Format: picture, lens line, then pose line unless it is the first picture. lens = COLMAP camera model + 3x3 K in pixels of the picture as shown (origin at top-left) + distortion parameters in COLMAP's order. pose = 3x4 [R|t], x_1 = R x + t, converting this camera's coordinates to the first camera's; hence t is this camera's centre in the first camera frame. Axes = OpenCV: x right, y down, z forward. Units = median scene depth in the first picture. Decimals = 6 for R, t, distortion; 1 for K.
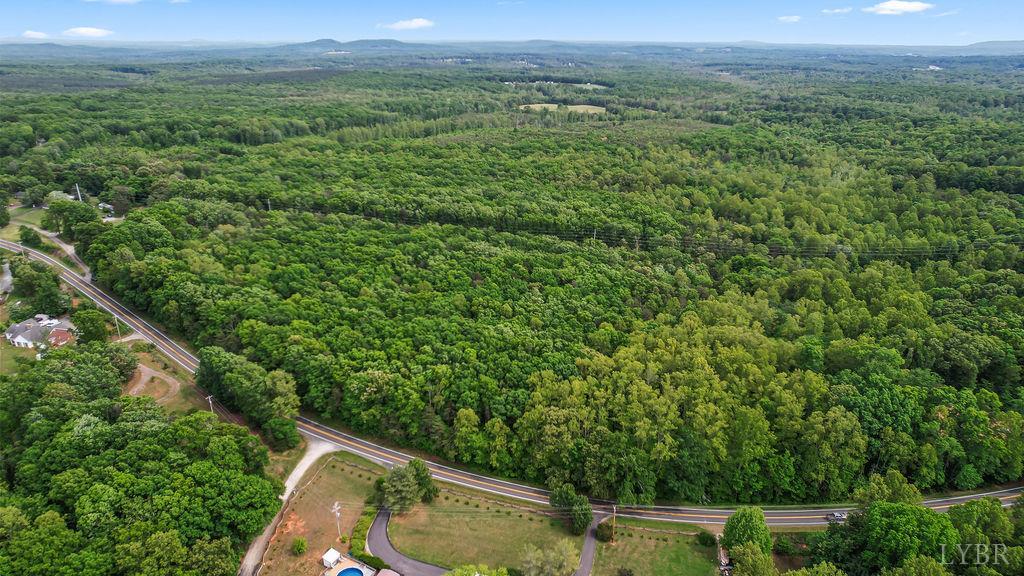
lens RADIAL K [[645.1, 0, 512.0], [0, 645.1, 288.0], [0, 0, 1]] dist [-0.074552, 0.066741]
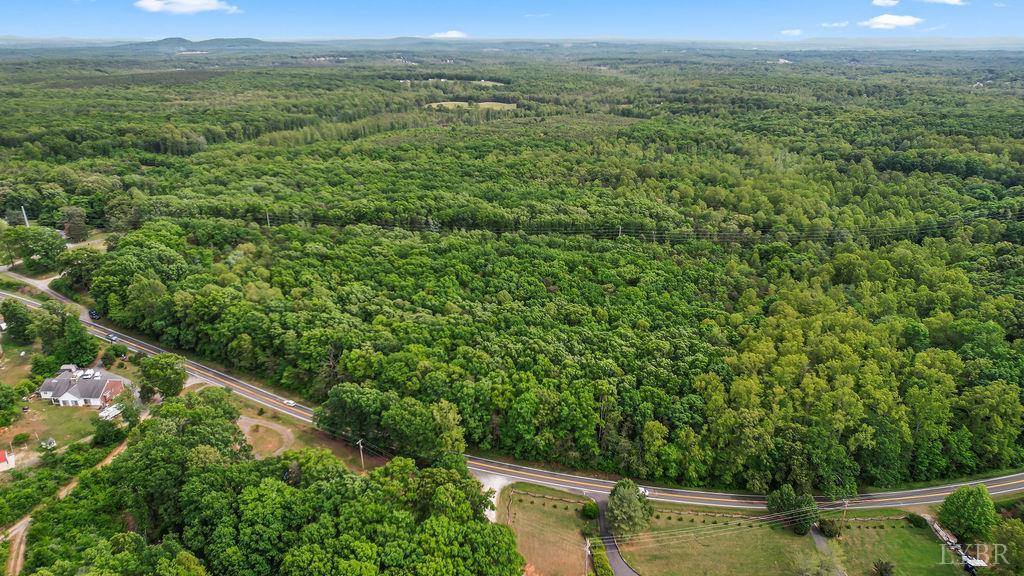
lens RADIAL K [[645.1, 0, 512.0], [0, 645.1, 288.0], [0, 0, 1]] dist [-0.074552, 0.066741]
pose [[0.980629, -0.073197, 0.181684, -0.124848], [0.072432, 0.997314, 0.010853, -0.010402], [-0.181991, 0.002517, 0.983297, 0.027638]]
